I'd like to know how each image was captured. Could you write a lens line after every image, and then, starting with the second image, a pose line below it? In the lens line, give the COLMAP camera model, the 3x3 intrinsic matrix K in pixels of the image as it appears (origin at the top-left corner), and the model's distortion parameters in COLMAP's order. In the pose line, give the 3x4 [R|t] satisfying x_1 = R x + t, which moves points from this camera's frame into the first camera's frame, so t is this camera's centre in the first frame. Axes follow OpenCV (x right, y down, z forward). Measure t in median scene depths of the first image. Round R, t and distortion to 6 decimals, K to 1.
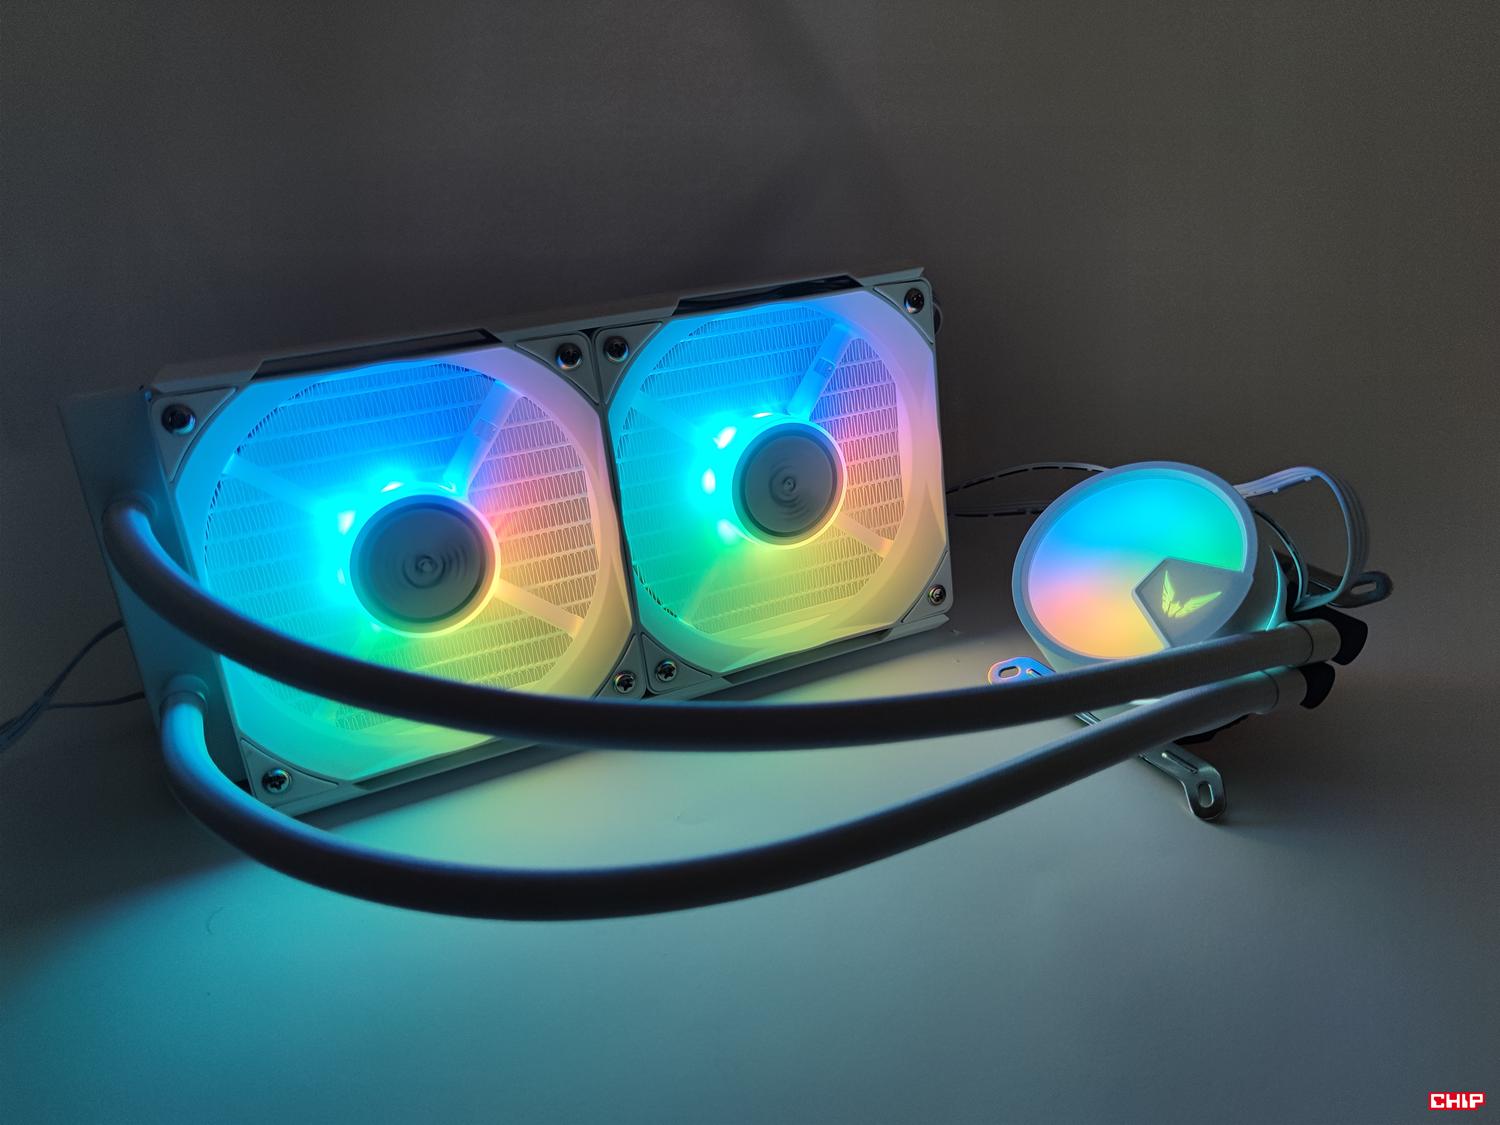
lens RADIAL K [[1163.3, 0, 750.0], [0, 1163.3, 562.5], [0, 0, 1]] dist [-0.004256, -0.003302]
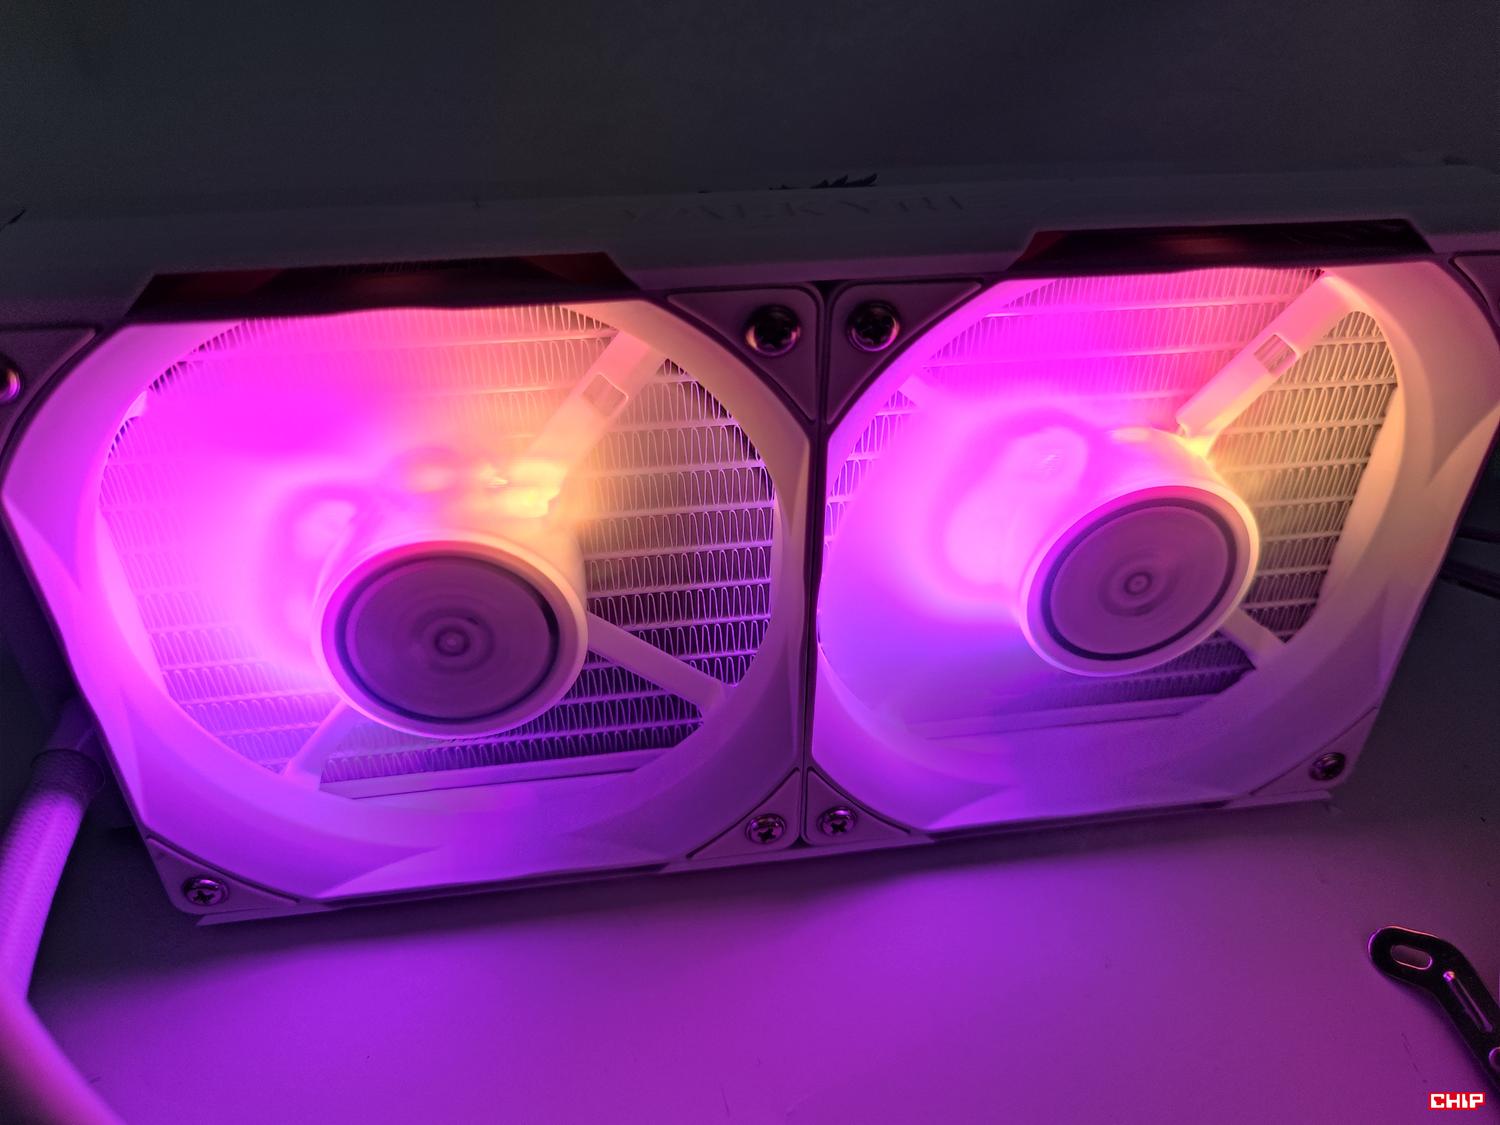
lens RADIAL K [[1166.3, 0, 745.4], [0, 1166.3, 561.8], [0, 0, 1]] dist [-0.009251, 0.001801]
pose [[0.952768, 0.264218, -0.149737, -0.066290], [-0.191473, 0.905315, 0.379135, -0.268010], [0.235733, -0.332557, 0.913146, 0.508602]]
